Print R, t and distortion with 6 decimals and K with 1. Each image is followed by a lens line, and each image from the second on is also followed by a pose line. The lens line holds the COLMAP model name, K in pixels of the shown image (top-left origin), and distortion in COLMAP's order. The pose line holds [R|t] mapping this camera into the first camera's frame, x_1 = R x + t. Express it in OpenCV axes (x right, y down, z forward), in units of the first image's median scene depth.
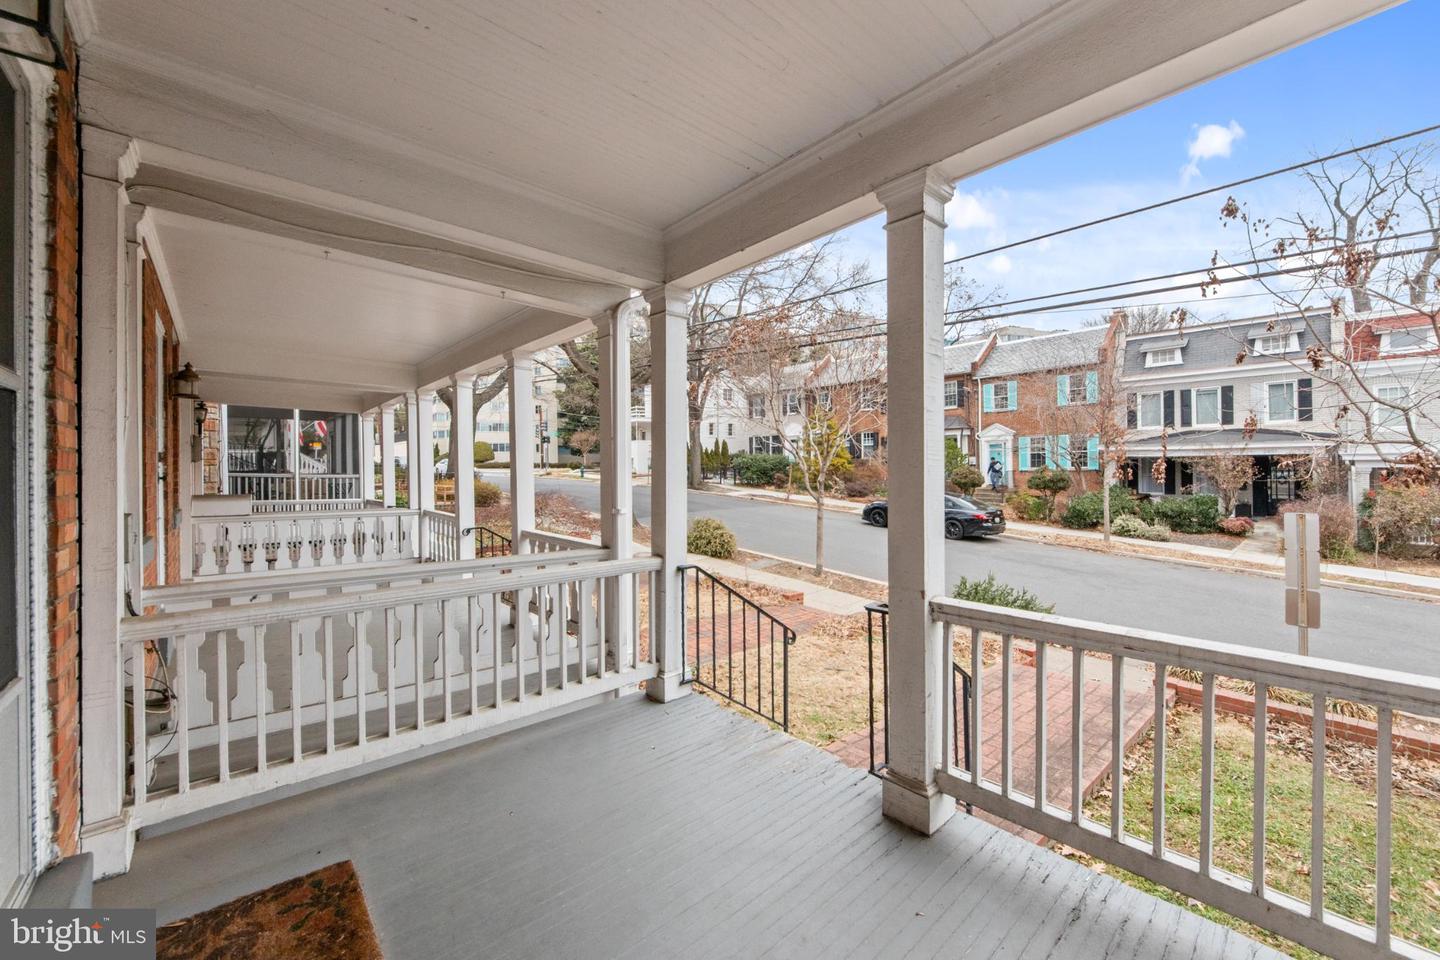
lens RADIAL K [[566.8, 0, 736.9], [0, 566.8, 454.6], [0, 0, 1]] dist [0.000162, -0.003580]
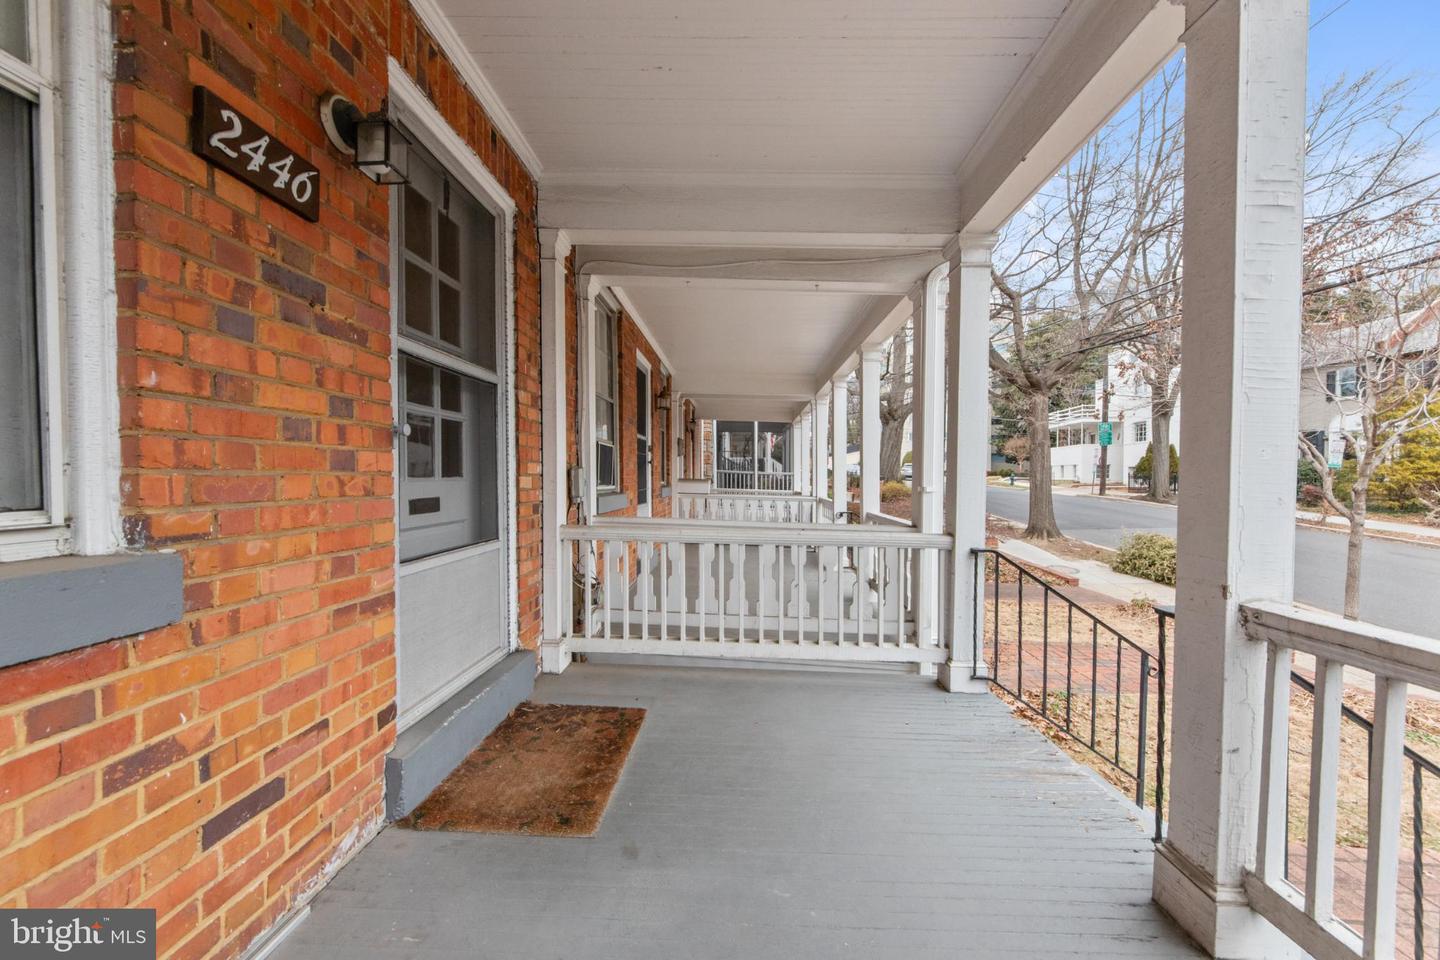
lens RADIAL K [[555.3, 0, 725.1], [0, 555.3, 486.1], [0, 0, 1]] dist [0.001057, -0.000418]
pose [[0.712003, 0.026911, -0.701660, 0.236015], [-0.002437, 0.999354, 0.035855, 0.068647], [0.702172, -0.023818, 0.711609, 0.102381]]
